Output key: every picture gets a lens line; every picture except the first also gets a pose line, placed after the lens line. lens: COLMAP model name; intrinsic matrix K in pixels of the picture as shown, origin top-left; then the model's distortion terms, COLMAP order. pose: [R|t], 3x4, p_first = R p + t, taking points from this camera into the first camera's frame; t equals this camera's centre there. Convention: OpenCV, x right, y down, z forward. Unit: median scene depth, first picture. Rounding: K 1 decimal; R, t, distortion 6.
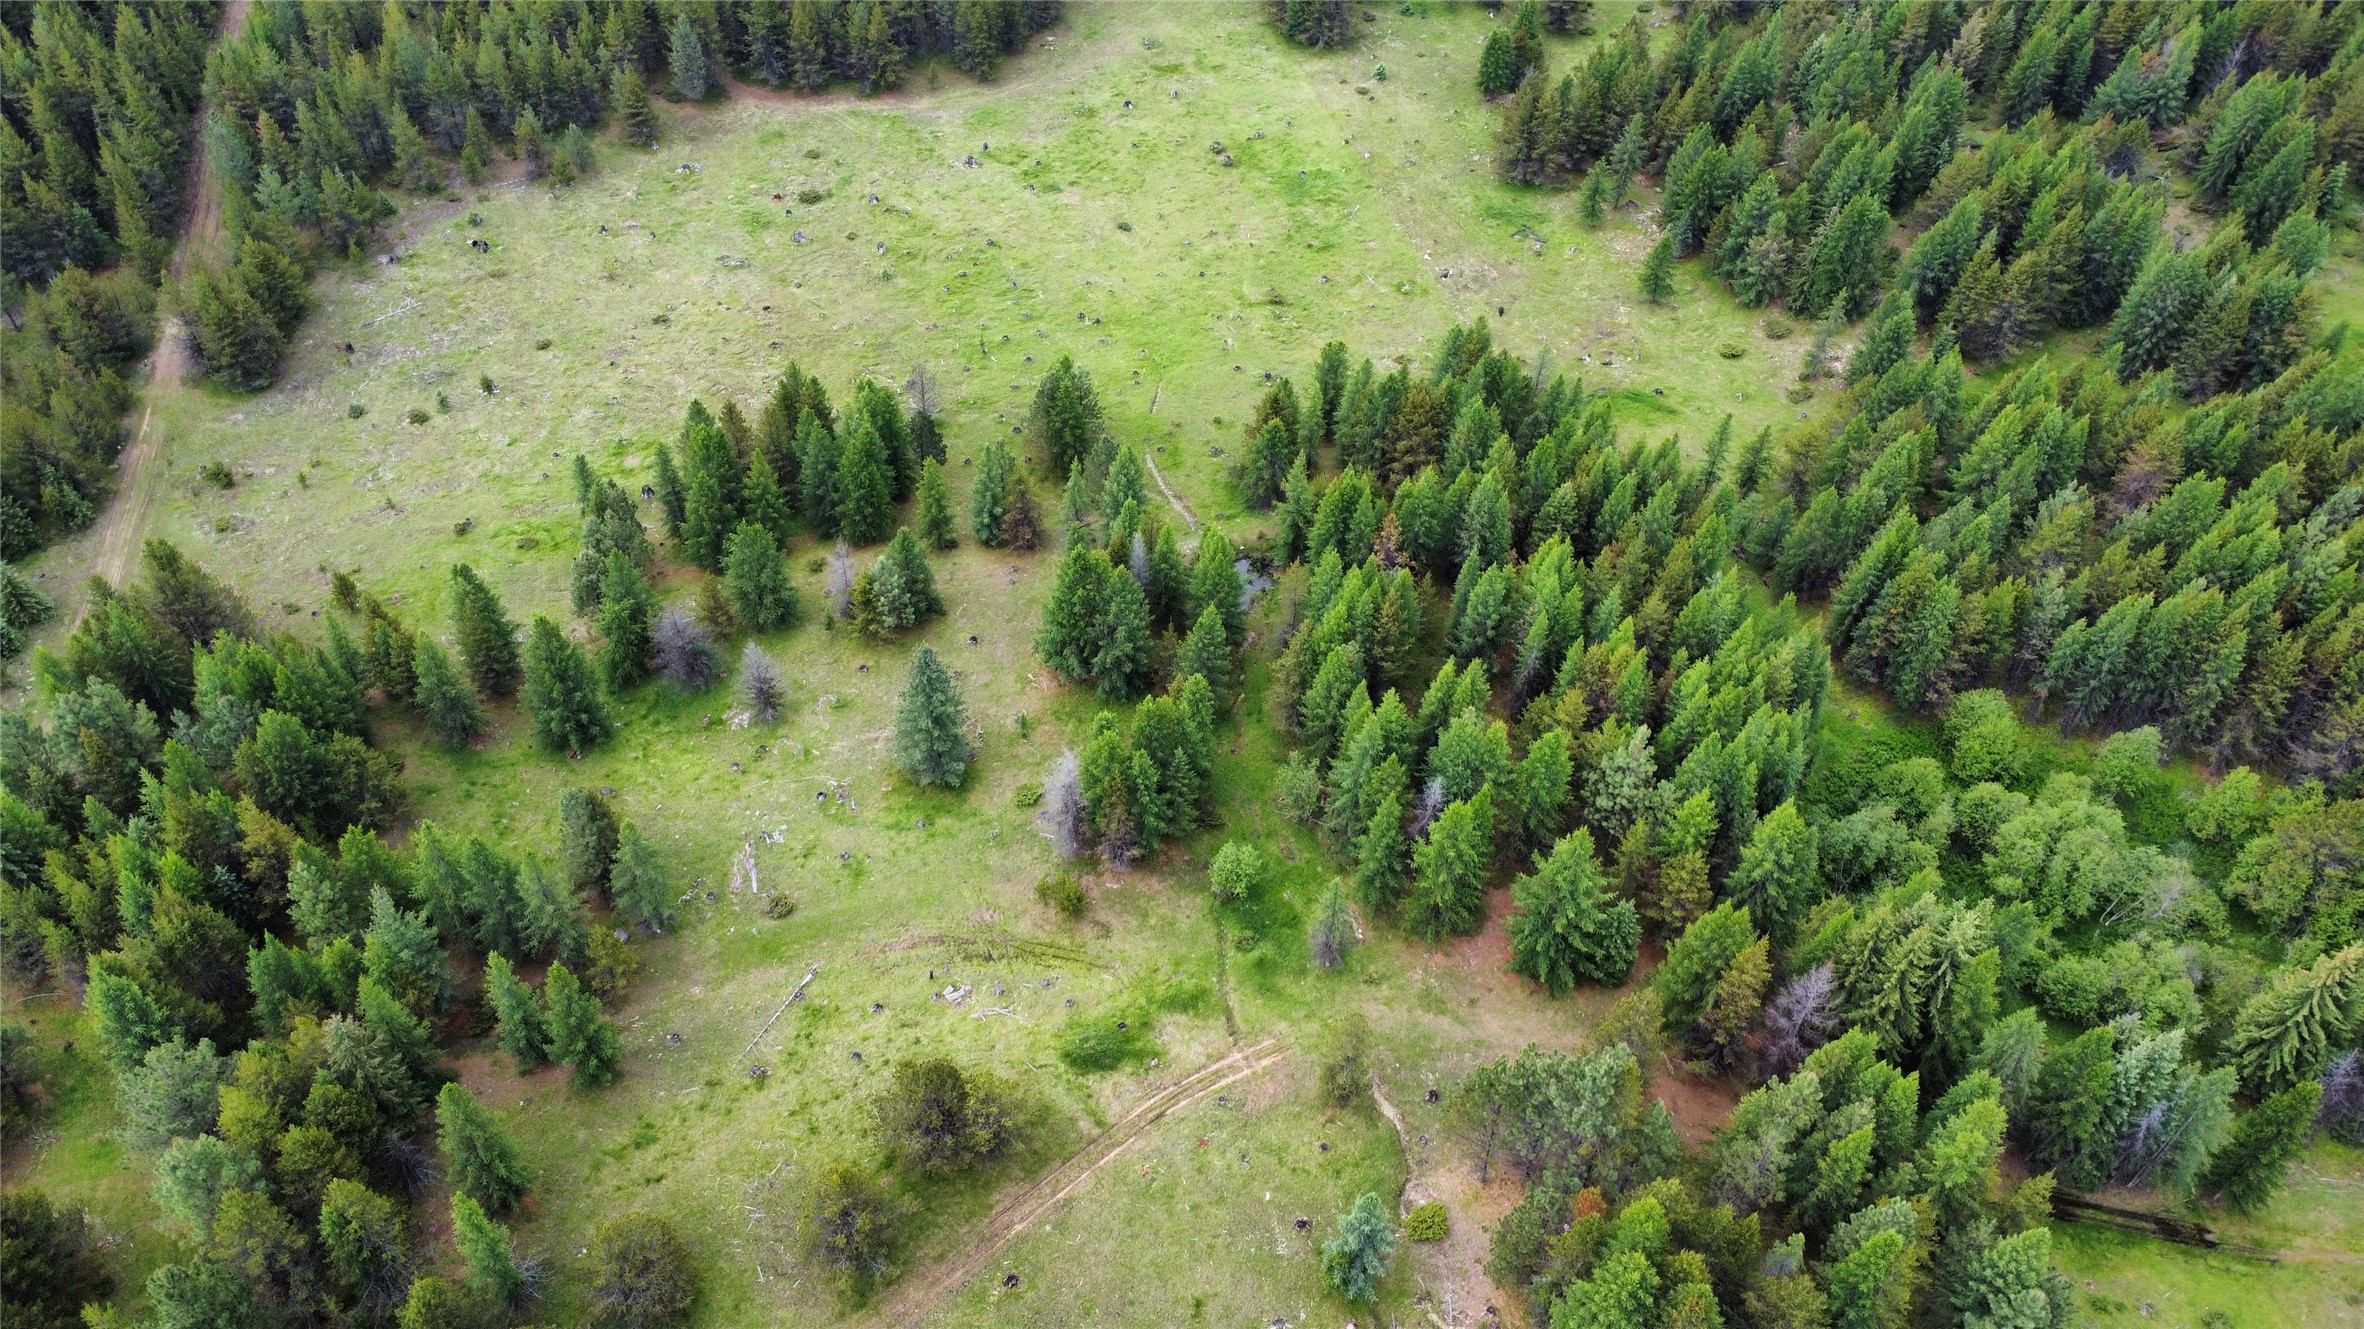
lens RADIAL K [[1771.8, 0, 1178.3], [0, 1771.8, 668.2], [0, 0, 1]] dist [0.003271, -0.004677]
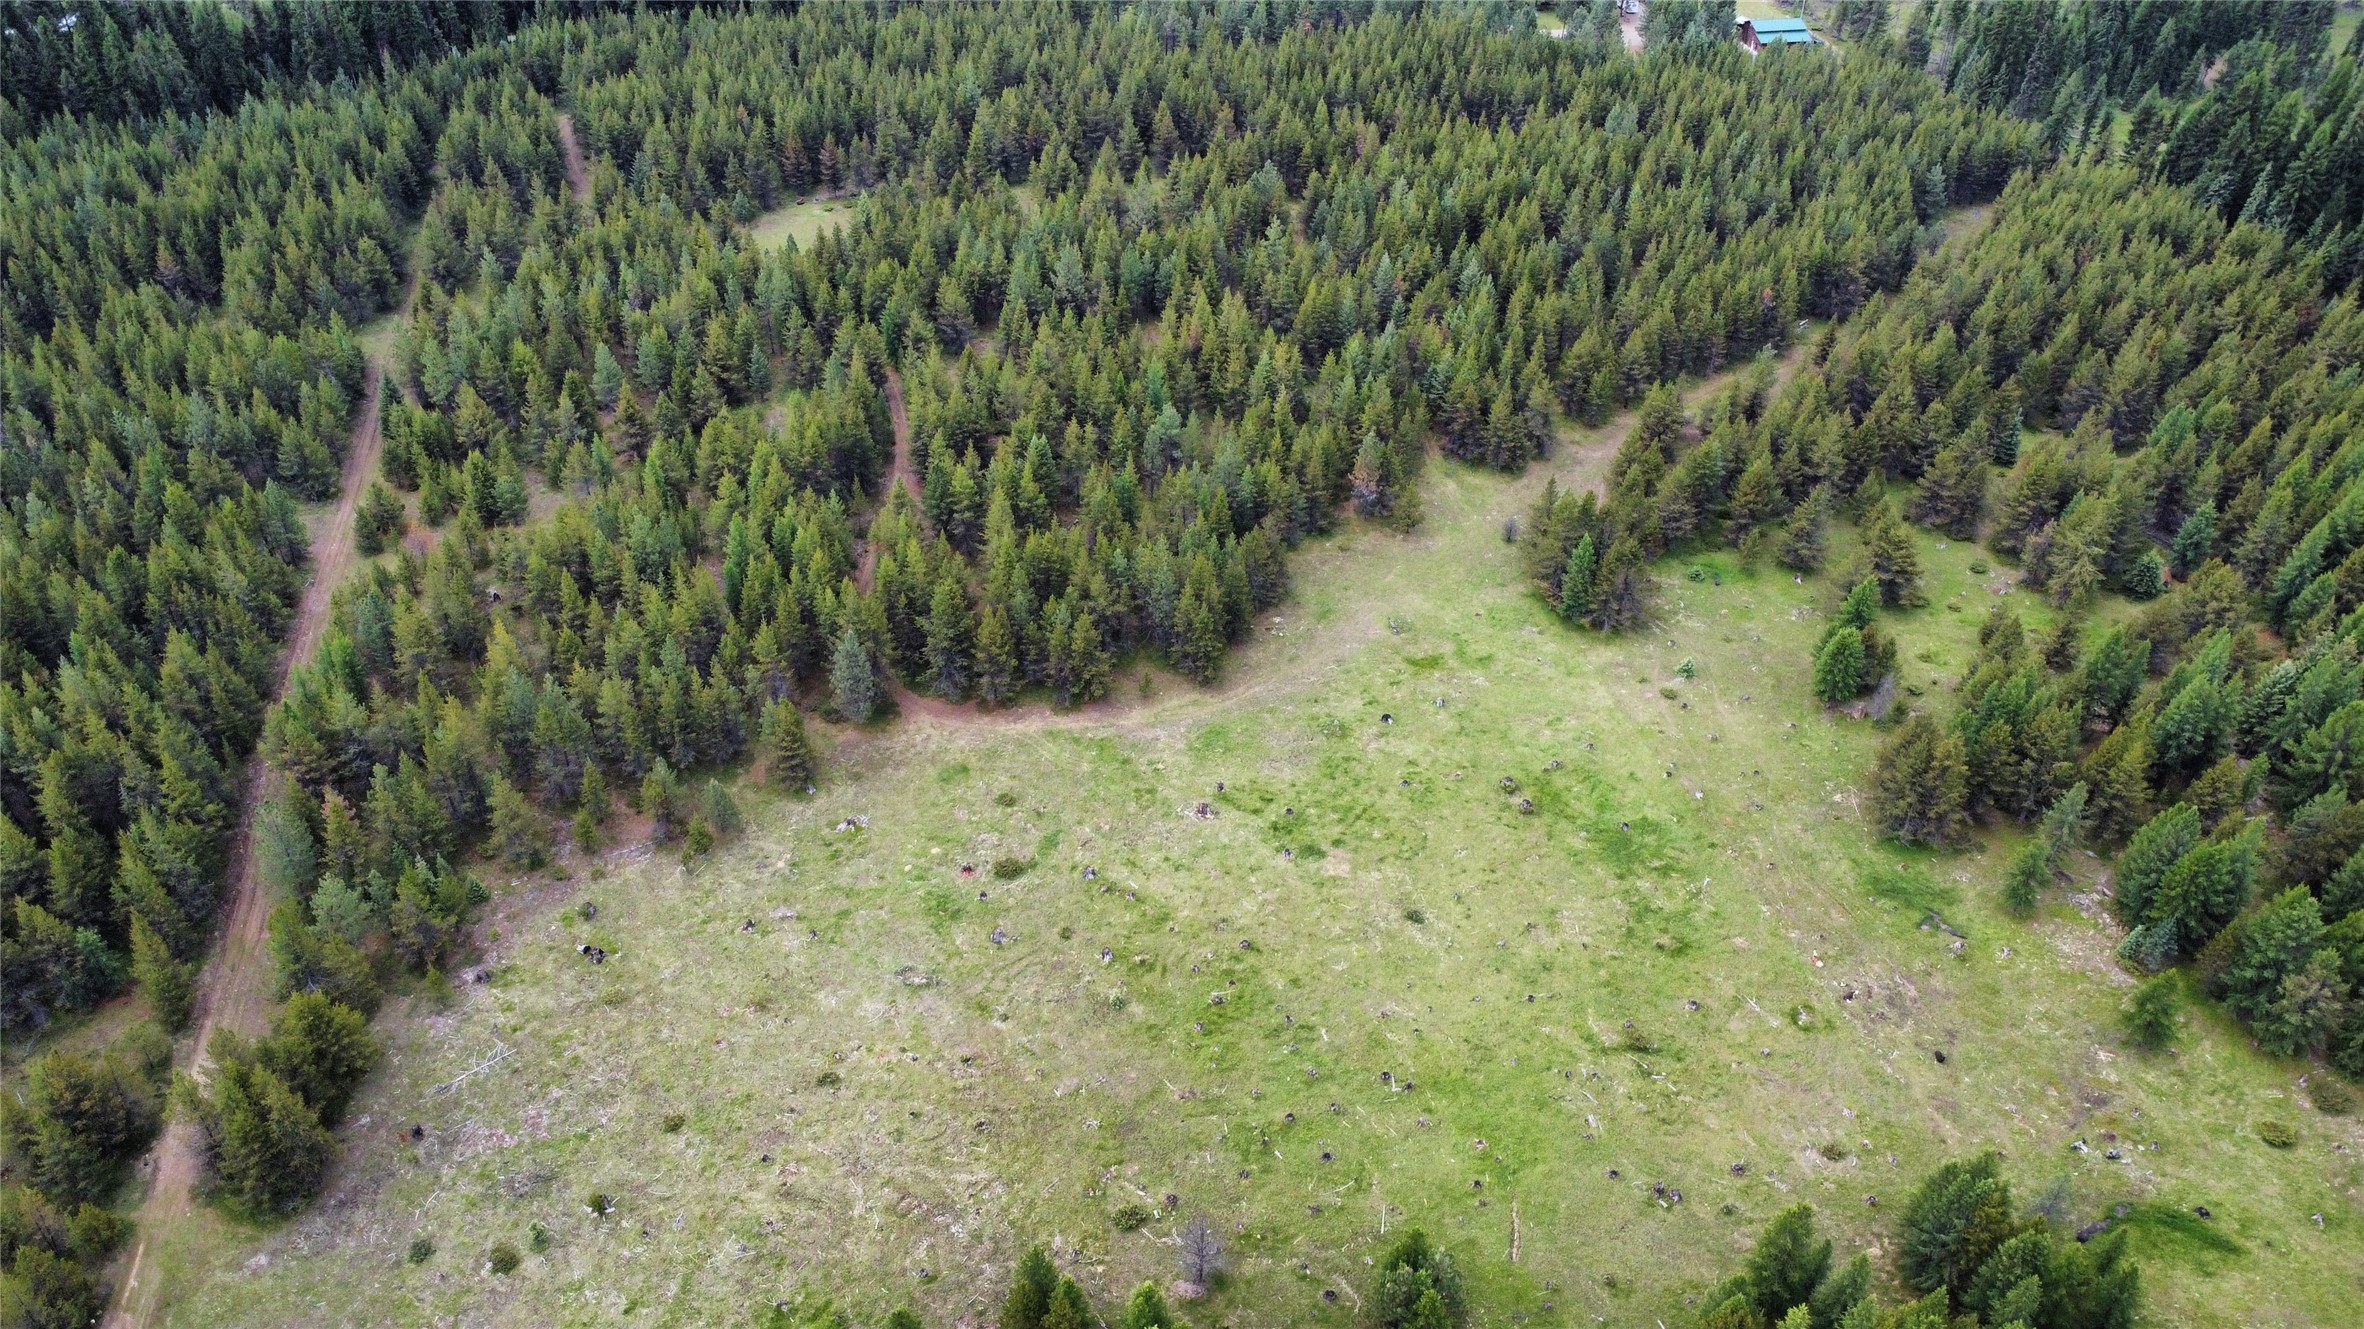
lens RADIAL K [[1771.8, 0, 1187.9], [0, 1771.8, 673.0], [0, 0, 1]] dist [0.003271, -0.004677]
pose [[0.999740, -0.005517, -0.022141, -0.112254], [0.001758, 0.986067, -0.166341, -0.225225], [0.022751, 0.166258, 0.985820, 0.213160]]
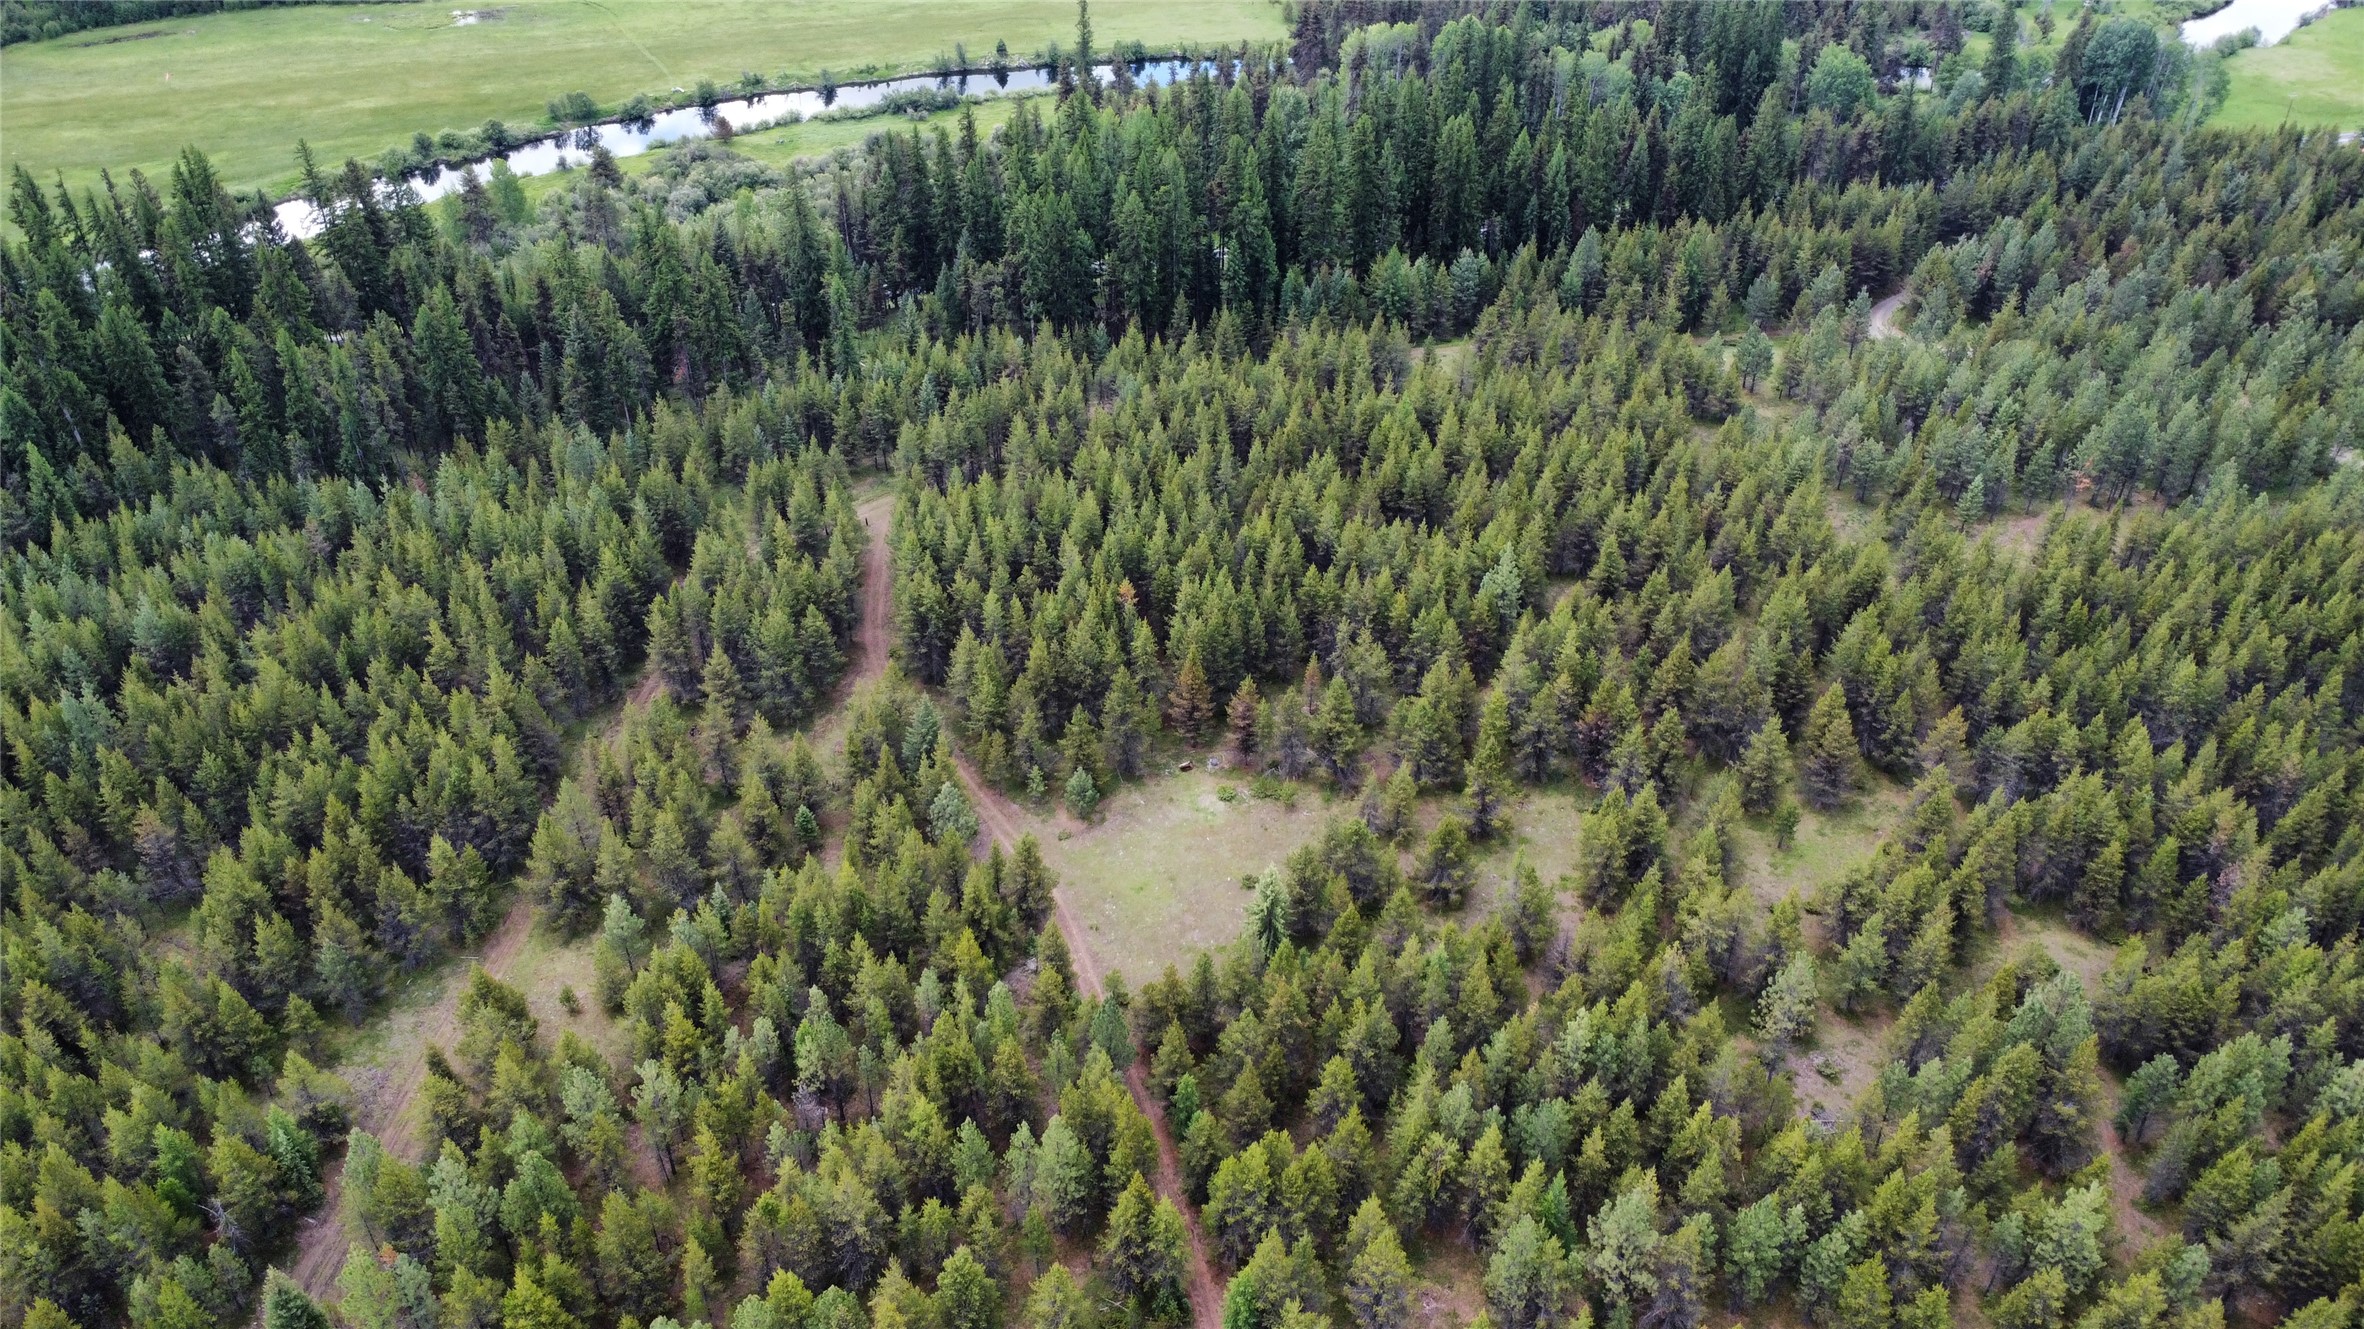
lens RADIAL K [[1771.8, 0, 1162.9], [0, 1771.8, 672.7], [0, 0, 1]] dist [0.003271, -0.004677]
pose [[0.944957, 0.171822, -0.278450, -0.171251], [-0.224680, 0.959407, -0.170462, -0.473459], [0.237857, 0.223641, 0.945203, 0.463245]]
